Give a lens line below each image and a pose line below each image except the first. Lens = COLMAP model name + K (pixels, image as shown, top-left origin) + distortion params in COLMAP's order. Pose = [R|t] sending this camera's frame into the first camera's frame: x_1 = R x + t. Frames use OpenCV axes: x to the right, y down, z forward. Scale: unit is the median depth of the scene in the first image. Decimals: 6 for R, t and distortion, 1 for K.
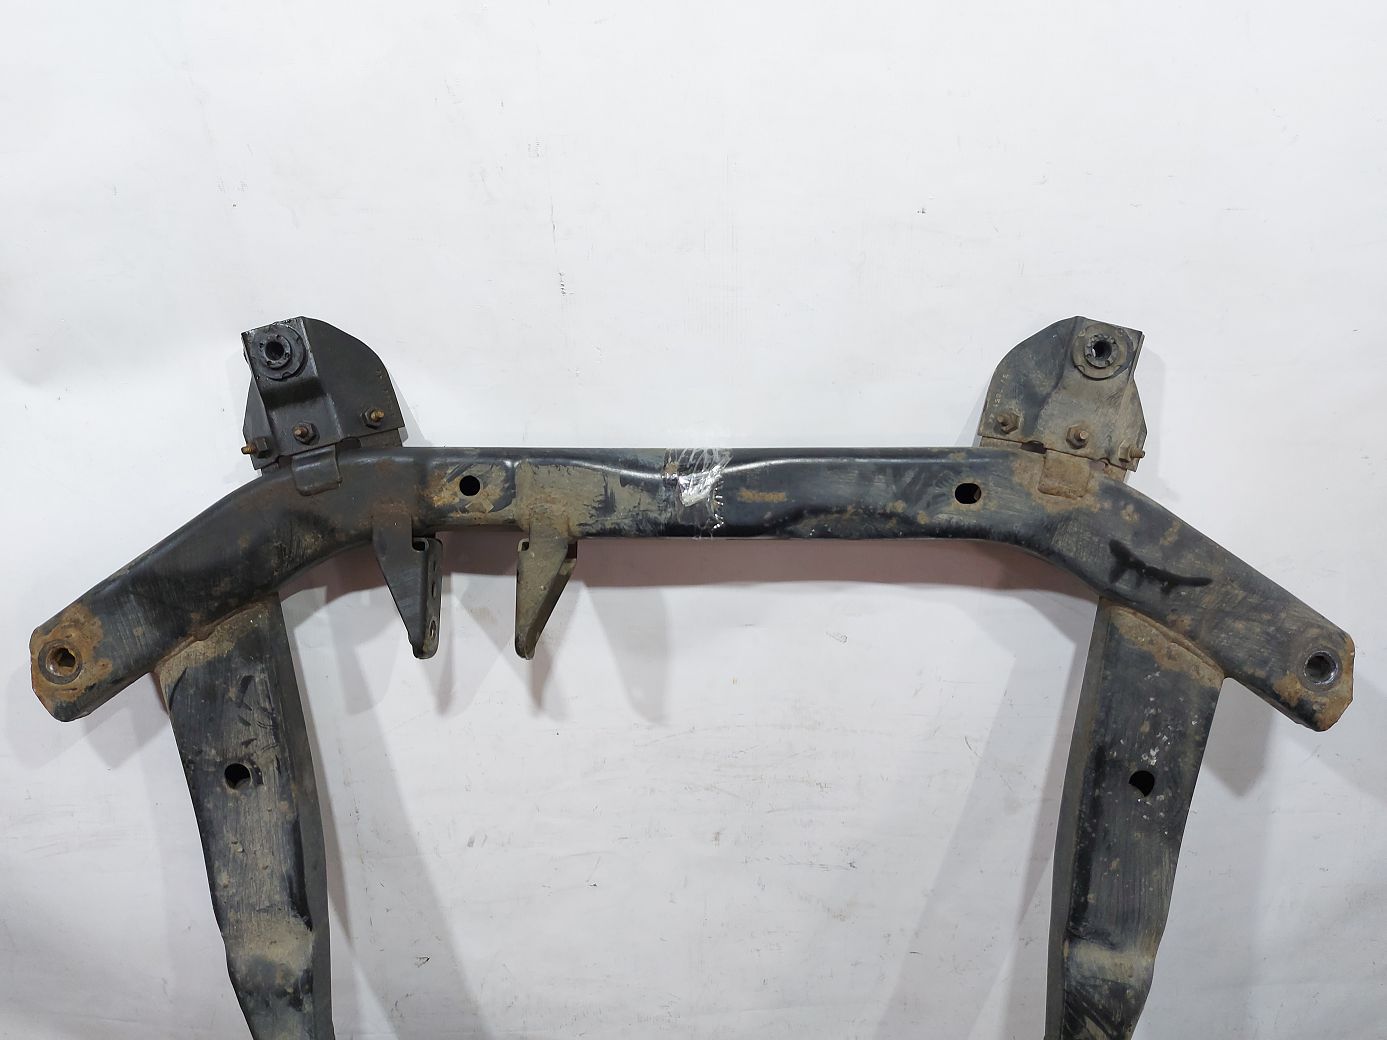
lens RADIAL K [[943.5, 0, 693.5], [0, 943.5, 520.0], [0, 0, 1]] dist [0.062251, -0.104591]
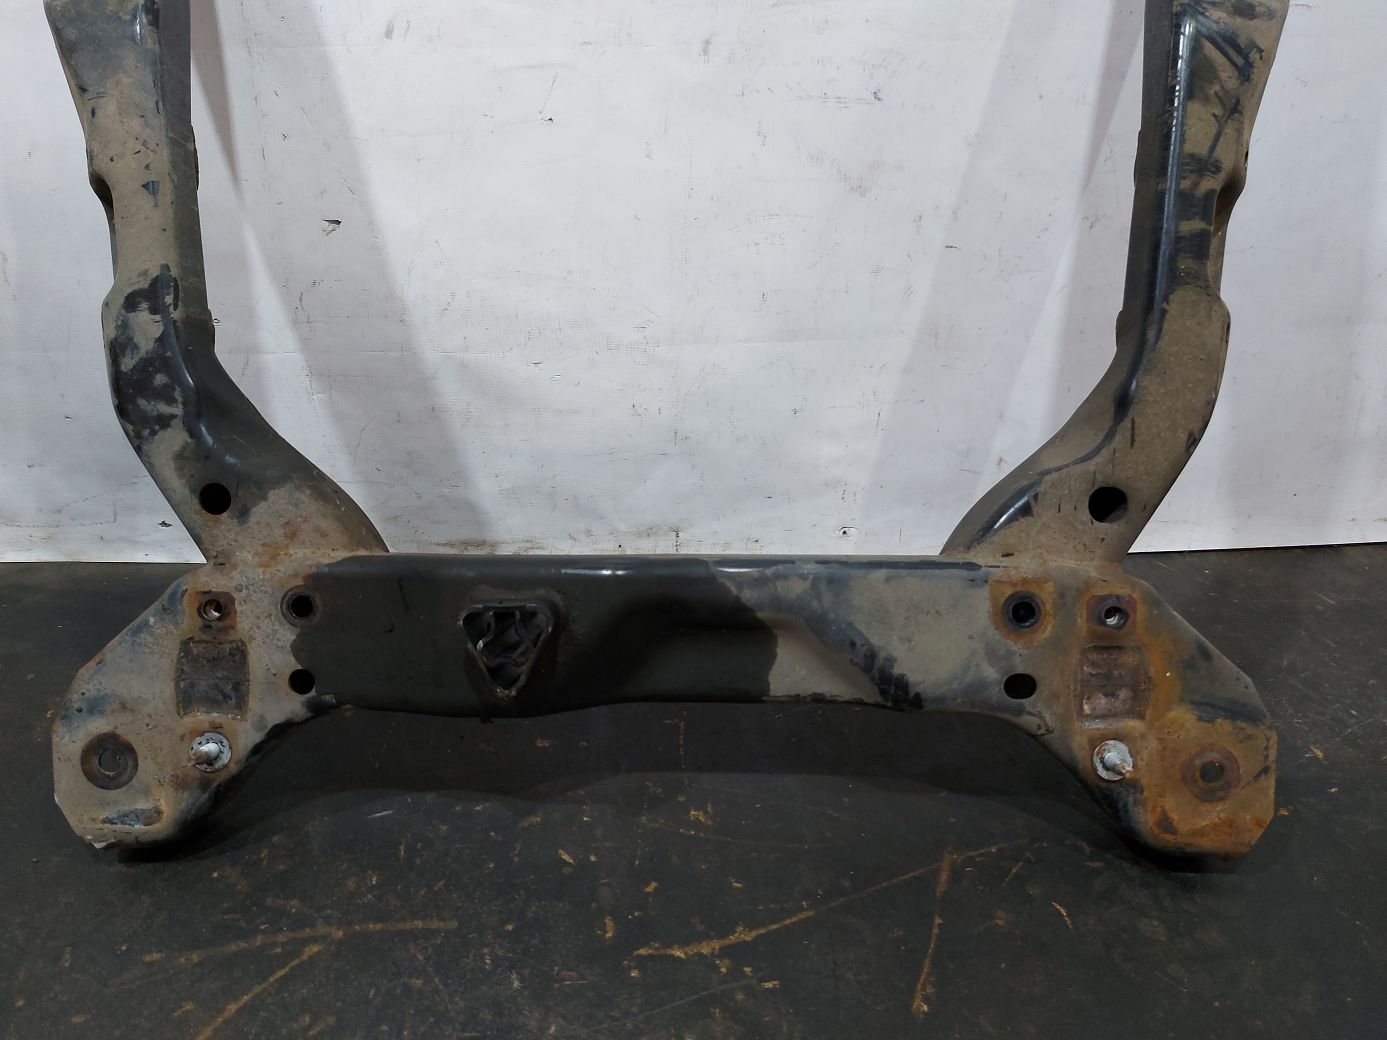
lens RADIAL K [[943.5, 0, 693.5], [0, 943.5, 520.0], [0, 0, 1]] dist [0.062251, -0.104591]
pose [[0.999893, 0.002840, 0.014328, 0.004197], [-0.003096, 0.999835, 0.017873, 0.687868], [-0.014275, -0.017916, 0.999738, 0.201577]]
